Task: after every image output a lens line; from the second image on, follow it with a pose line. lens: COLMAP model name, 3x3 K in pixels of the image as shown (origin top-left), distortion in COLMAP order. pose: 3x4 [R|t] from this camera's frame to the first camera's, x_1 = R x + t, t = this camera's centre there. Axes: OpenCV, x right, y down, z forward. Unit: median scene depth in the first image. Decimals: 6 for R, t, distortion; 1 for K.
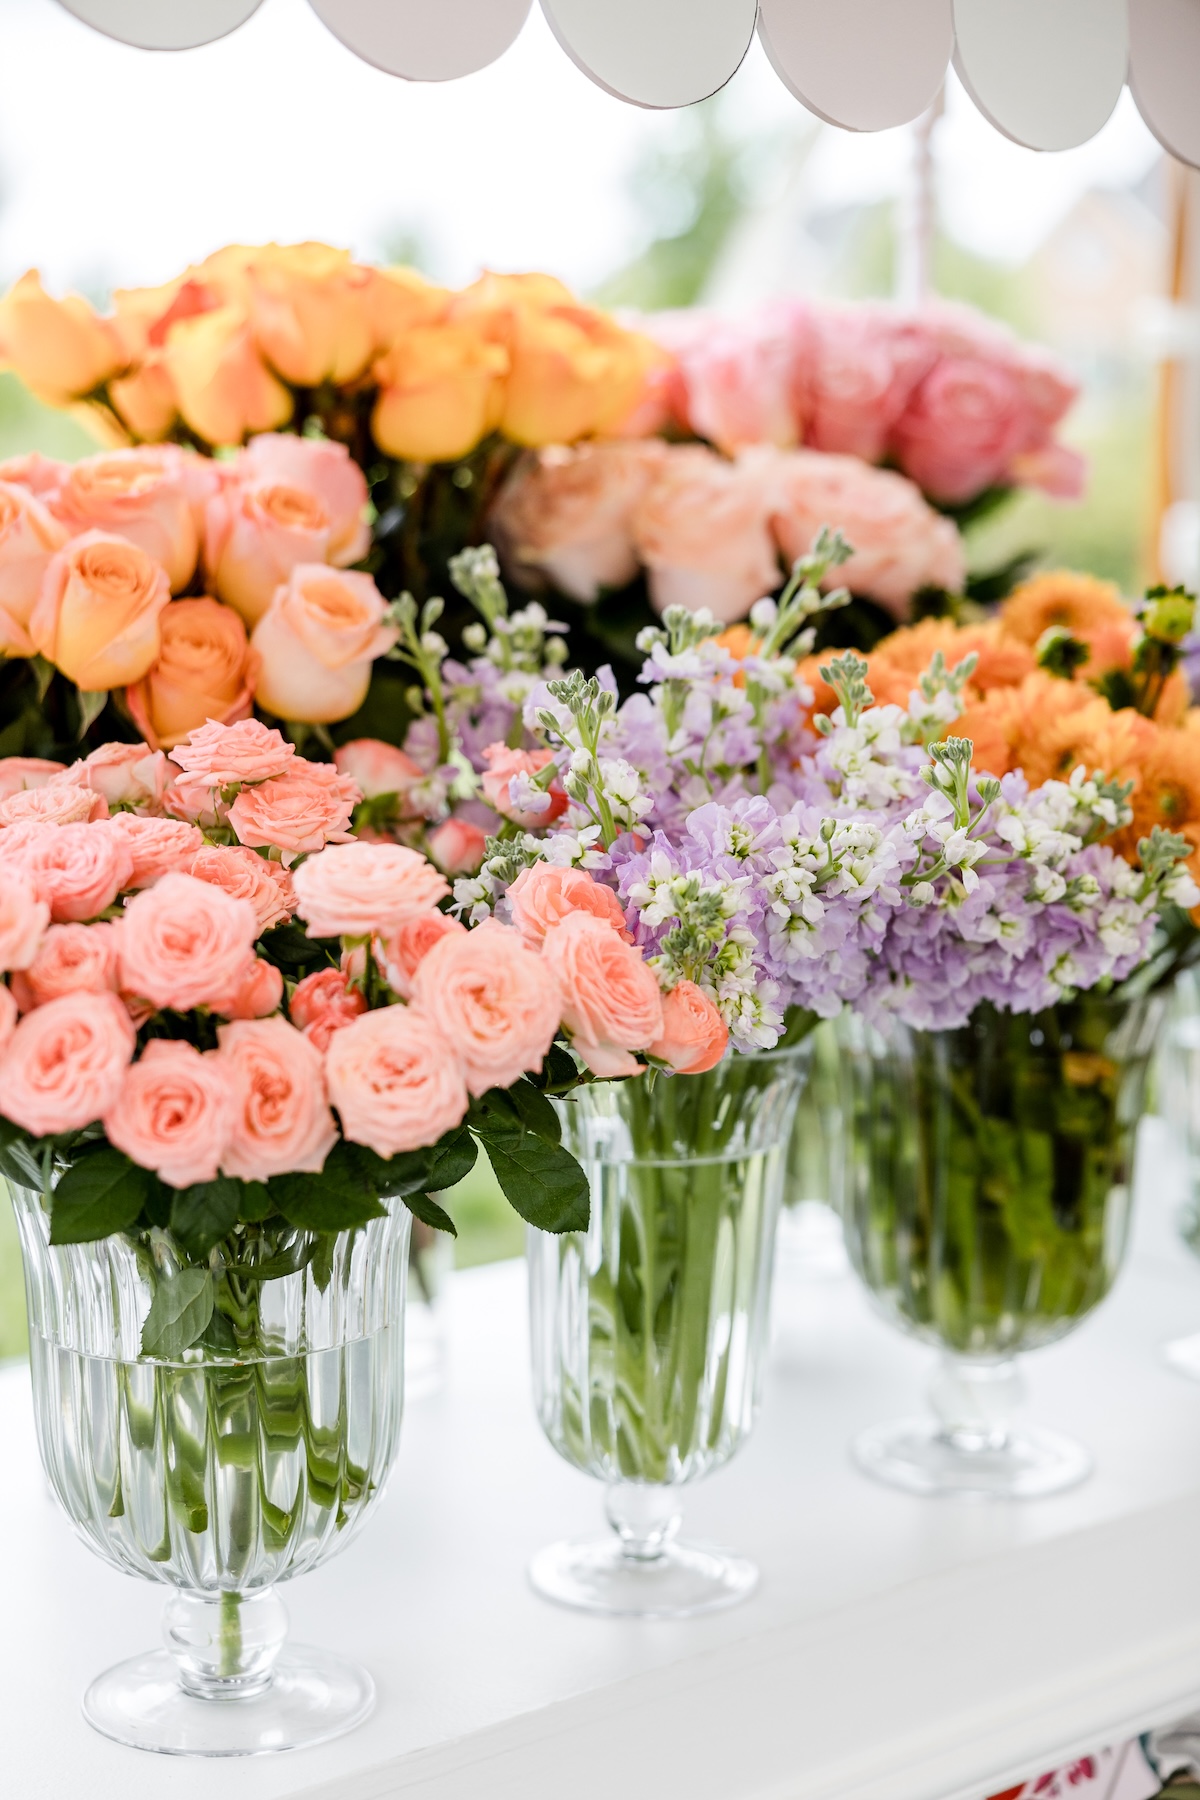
lens RADIAL K [[3025.7, 0, 600.0], [0, 3025.7, 902.2], [0, 0, 1]] dist [-0.047954, 0.000000]
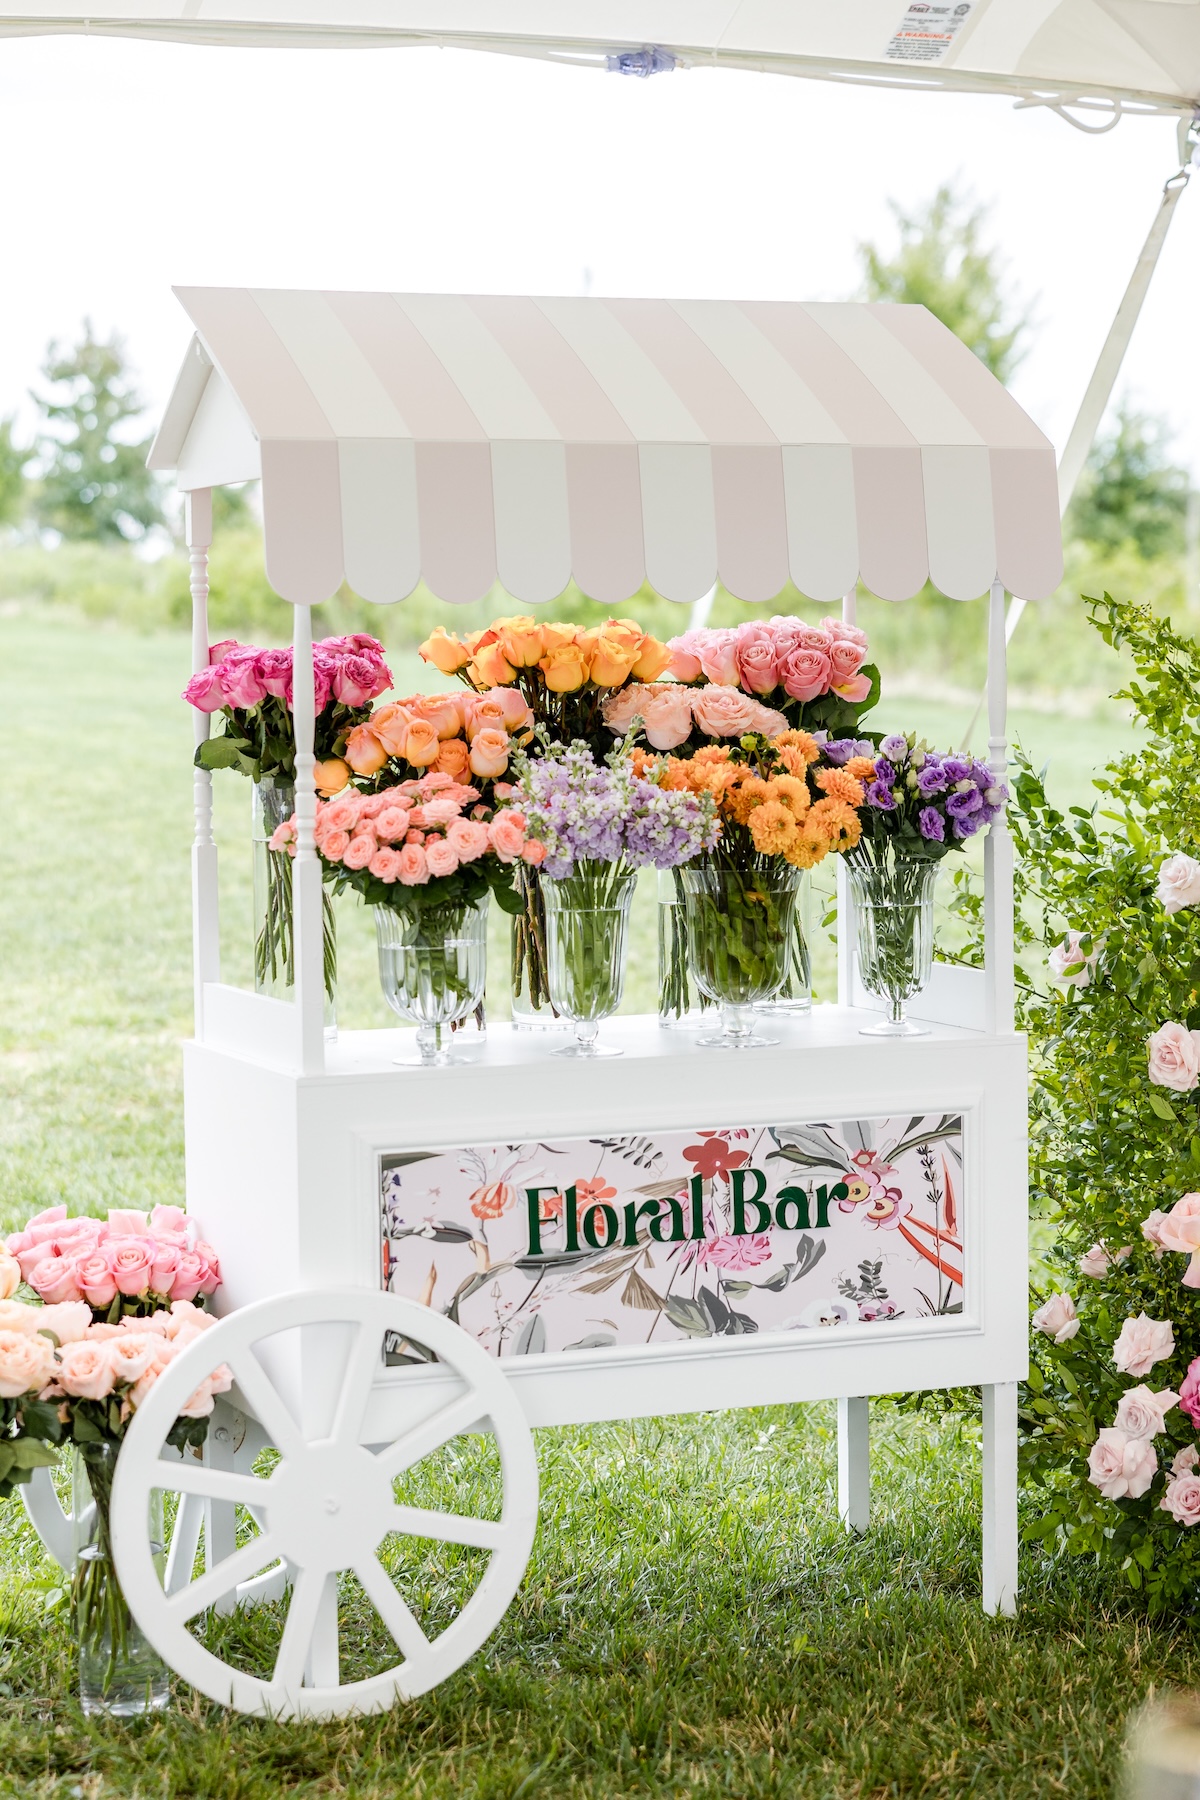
lens RADIAL K [[3653.8, 0, 599.9], [0, 3653.8, 899.1], [0, 0, 1]] dist [0.008422, 0.000000]
pose [[0.943372, 0.002704, -0.331726, 1.322913], [-0.026278, 0.997434, -0.066599, 0.329241], [0.330694, 0.071545, 0.941022, -2.635039]]
